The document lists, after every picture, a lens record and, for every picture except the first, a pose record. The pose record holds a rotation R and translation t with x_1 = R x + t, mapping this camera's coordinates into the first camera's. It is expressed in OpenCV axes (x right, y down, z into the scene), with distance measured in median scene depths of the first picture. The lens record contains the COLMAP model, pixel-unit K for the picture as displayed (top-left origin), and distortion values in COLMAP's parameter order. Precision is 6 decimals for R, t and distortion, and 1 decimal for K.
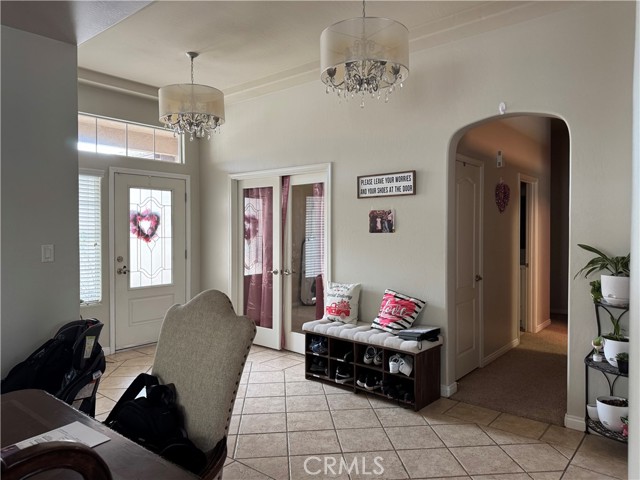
lens RADIAL K [[445.7, 0, 318.6], [0, 445.7, 234.7], [0, 0, 1]] dist [0.062557, -0.082383]
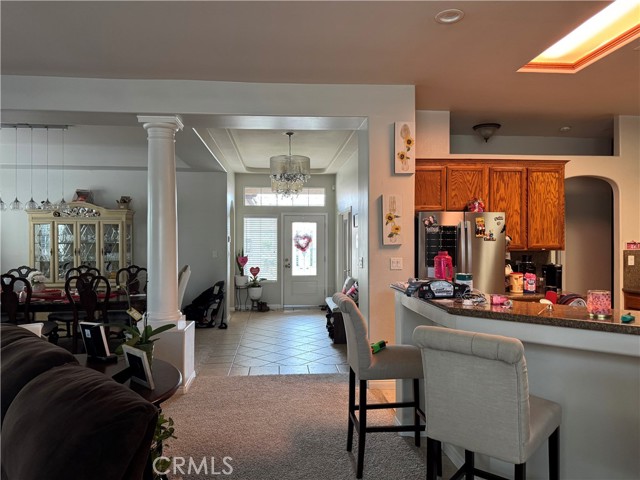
lens RADIAL K [[445.7, 0, 317.9], [0, 445.7, 240.2], [0, 0, 1]] dist [0.062557, -0.082383]
pose [[0.705403, -0.000113, -0.708807, 1.211773], [-0.007333, 0.999945, -0.007457, -0.020296], [0.708769, 0.010458, 0.705363, -0.297941]]
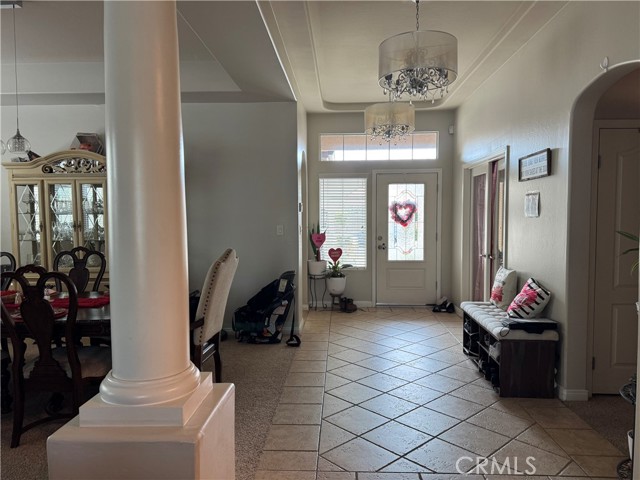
lens RADIAL K [[445.7, 0, 321.3], [0, 445.7, 243.4], [0, 0, 1]] dist [0.062557, -0.082383]
pose [[0.602194, 0.043349, -0.797172, 0.621472], [-0.003297, 0.998651, 0.051815, 0.001394], [0.798343, -0.028574, 0.601525, 0.073458]]
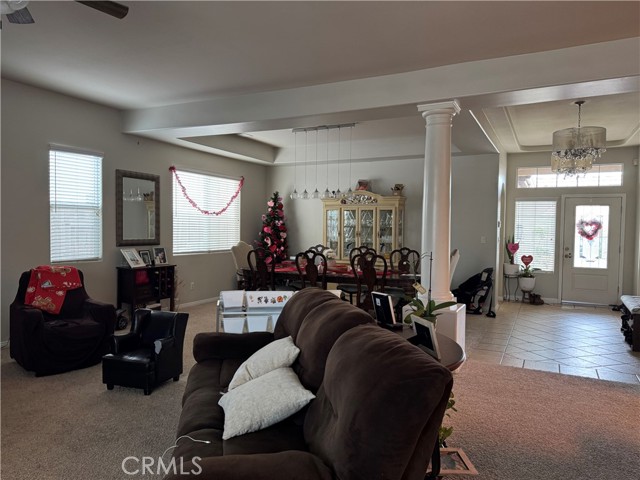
lens RADIAL K [[445.7, 0, 317.0], [0, 445.7, 241.9], [0, 0, 1]] dist [0.062557, -0.082383]
pose [[0.214252, 0.038479, -0.976020, 1.213975], [-0.022139, 0.999158, 0.034531, -0.011314], [0.976528, 0.014210, 0.214923, -0.333074]]
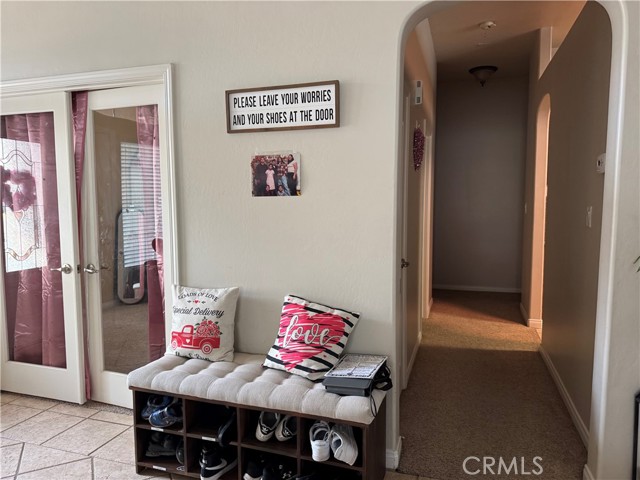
lens RADIAL K [[445.7, 0, 322.5], [0, 445.7, 241.1], [0, 0, 1]] dist [0.062557, -0.082383]
pose [[0.923416, -0.037163, 0.381996, -0.020056], [0.006471, 0.996667, 0.081319, 0.007198], [-0.383745, -0.072620, 0.920579, 0.447946]]
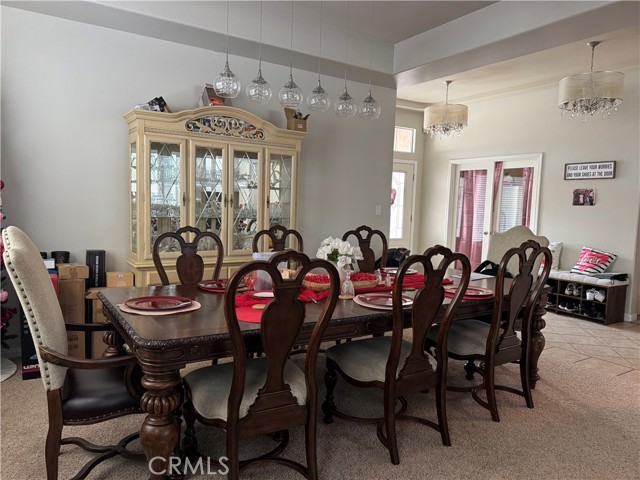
lens RADIAL K [[445.7, 0, 314.8], [0, 445.7, 240.9], [0, 0, 1]] dist [0.062557, -0.082383]
pose [[0.951723, 0.053394, -0.302278, -0.216788], [-0.032056, 0.996659, 0.075120, 0.026167], [0.305279, -0.061803, 0.950255, -0.572842]]
